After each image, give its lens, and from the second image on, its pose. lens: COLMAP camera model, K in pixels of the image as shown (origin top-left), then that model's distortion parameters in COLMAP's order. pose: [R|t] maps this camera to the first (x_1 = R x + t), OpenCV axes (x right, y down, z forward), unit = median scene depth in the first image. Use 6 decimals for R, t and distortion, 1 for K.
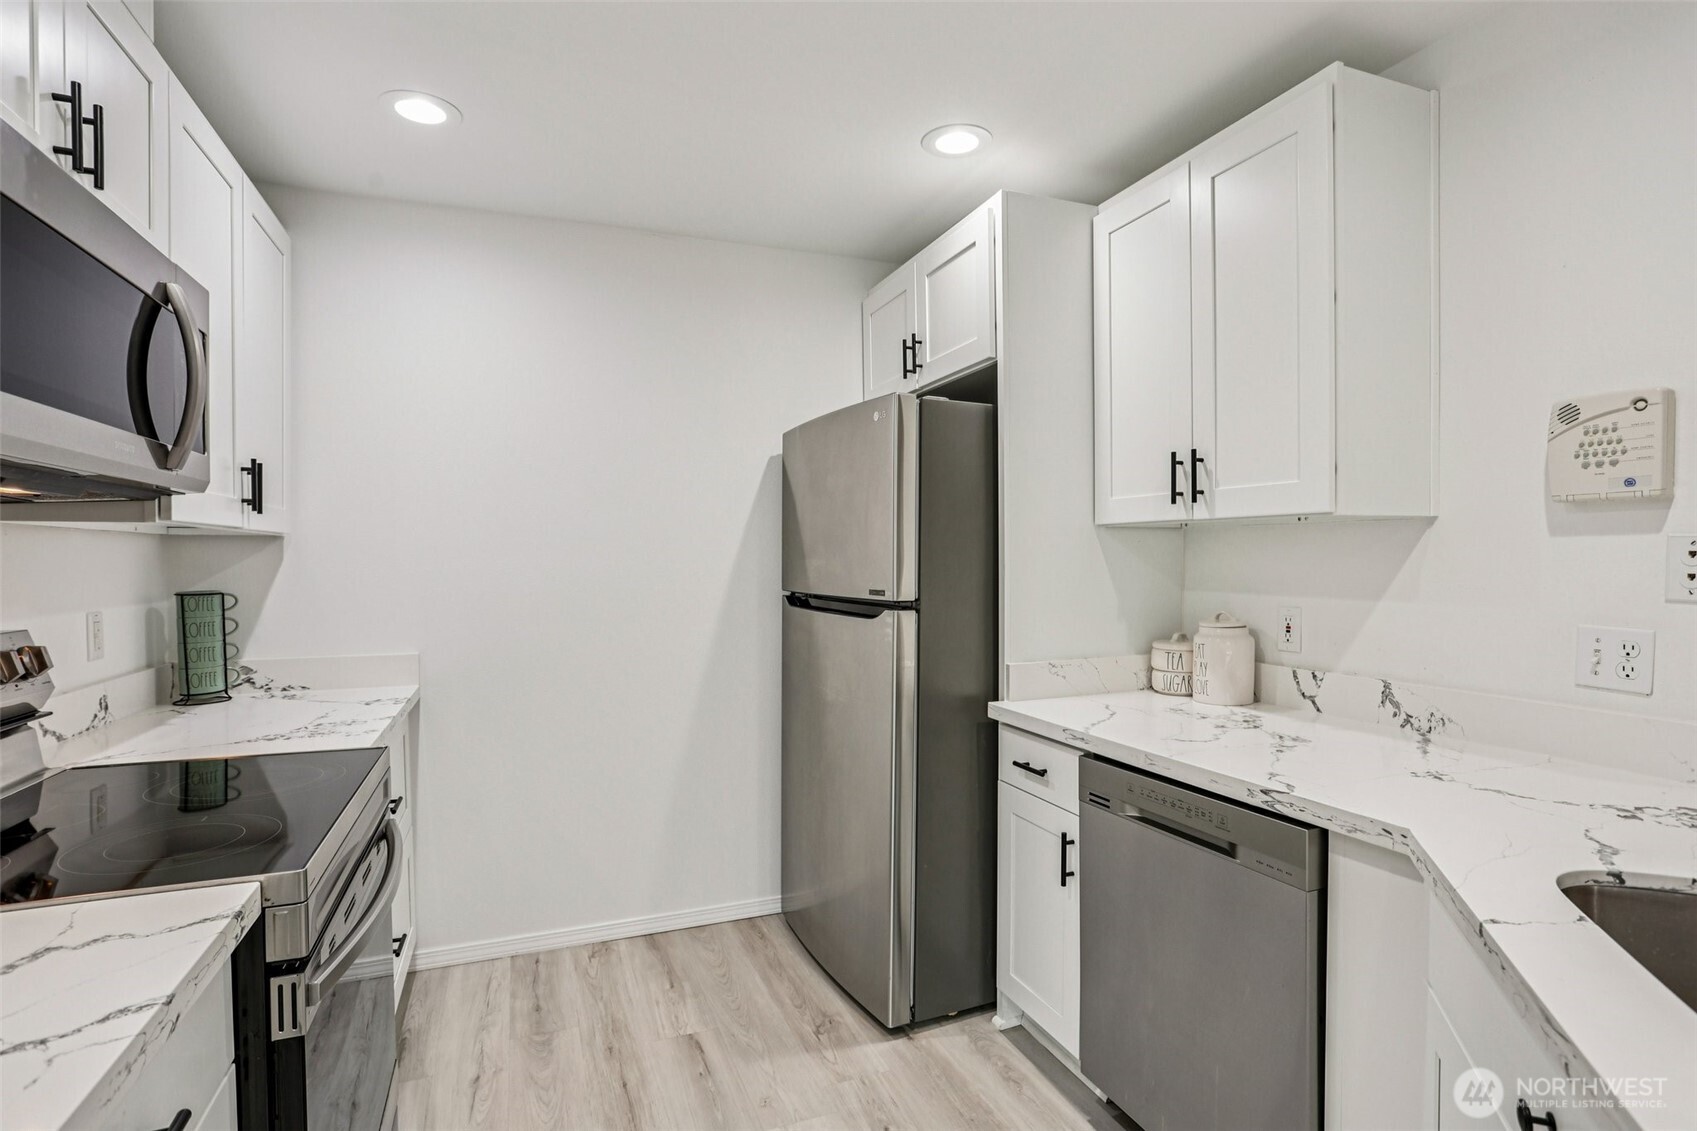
lens RADIAL K [[837.3, 0, 852.2], [0, 837.3, 566.6], [0, 0, 1]] dist [-0.031692, 0.003754]
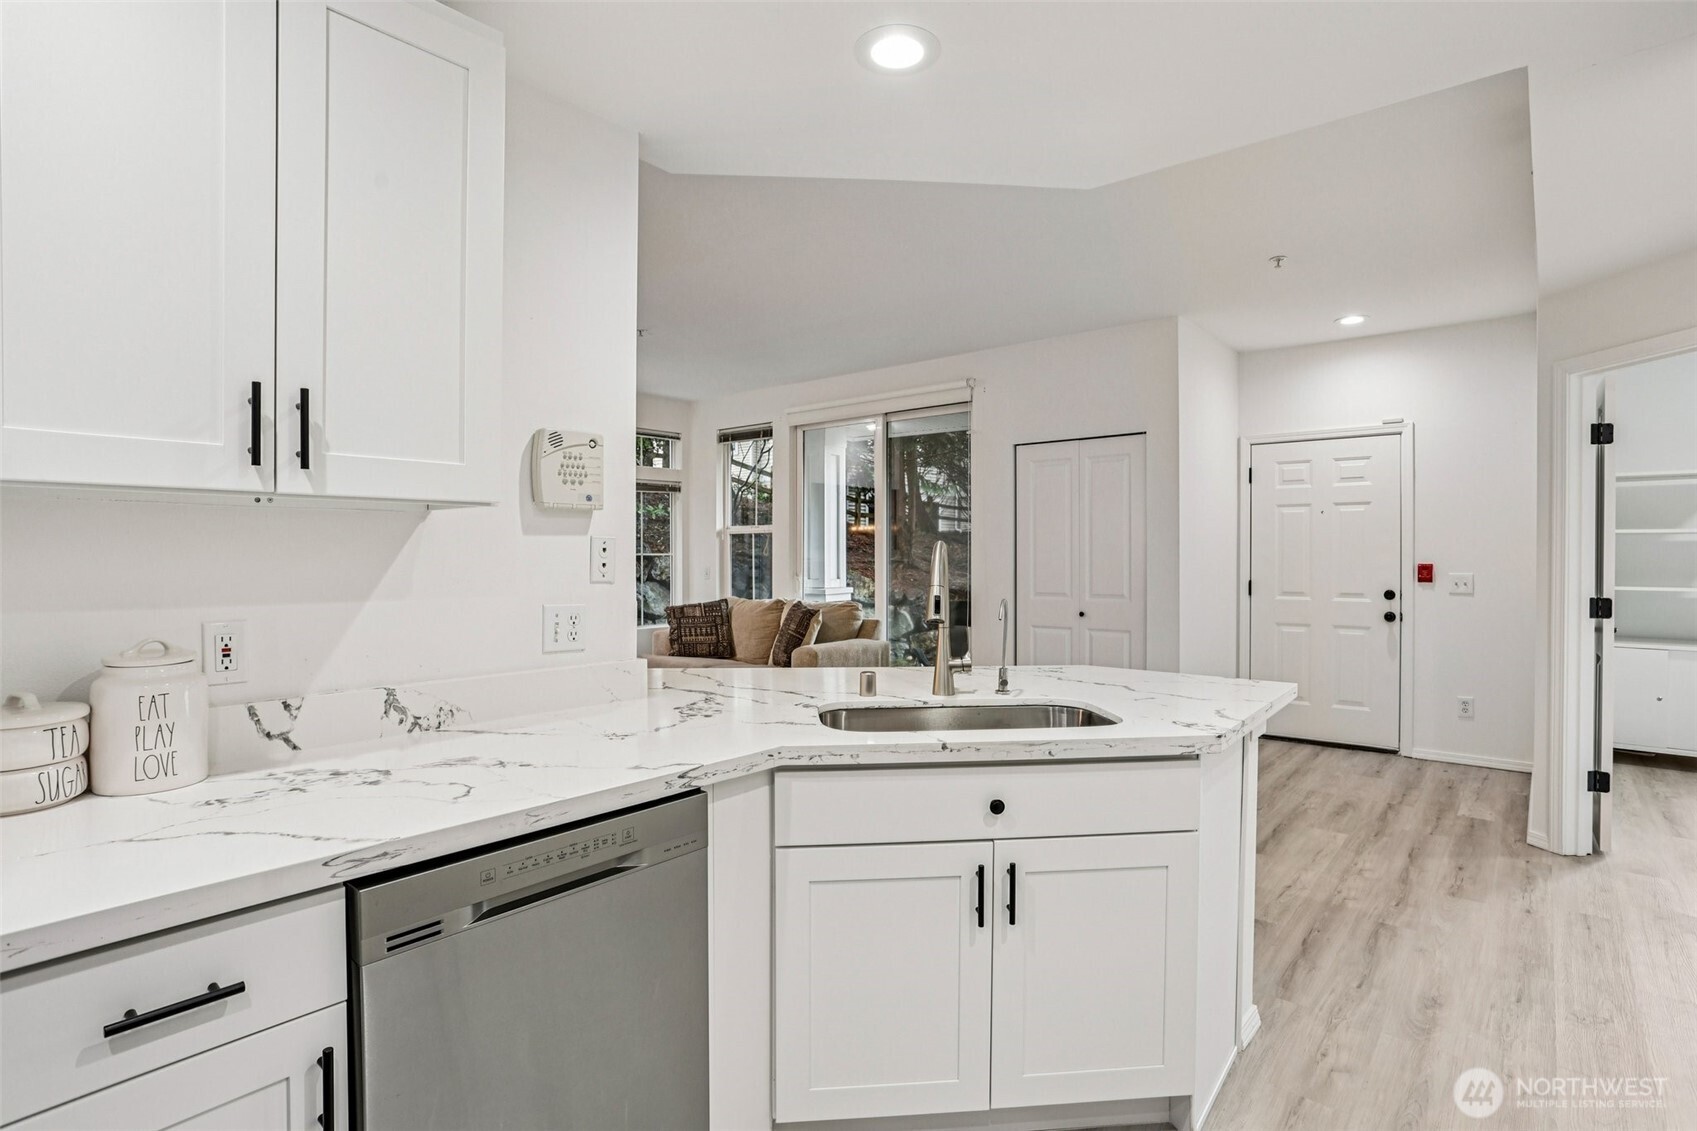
lens RADIAL K [[855.1, 0, 849.1], [0, 855.1, 562.4], [0, 0, 1]] dist [-0.015309, 0.004326]
pose [[-0.465909, -0.010633, 0.884769, -0.441370], [0.007301, 0.999848, 0.015861, -0.011285], [-0.884803, 0.013849, -0.465760, 1.044744]]
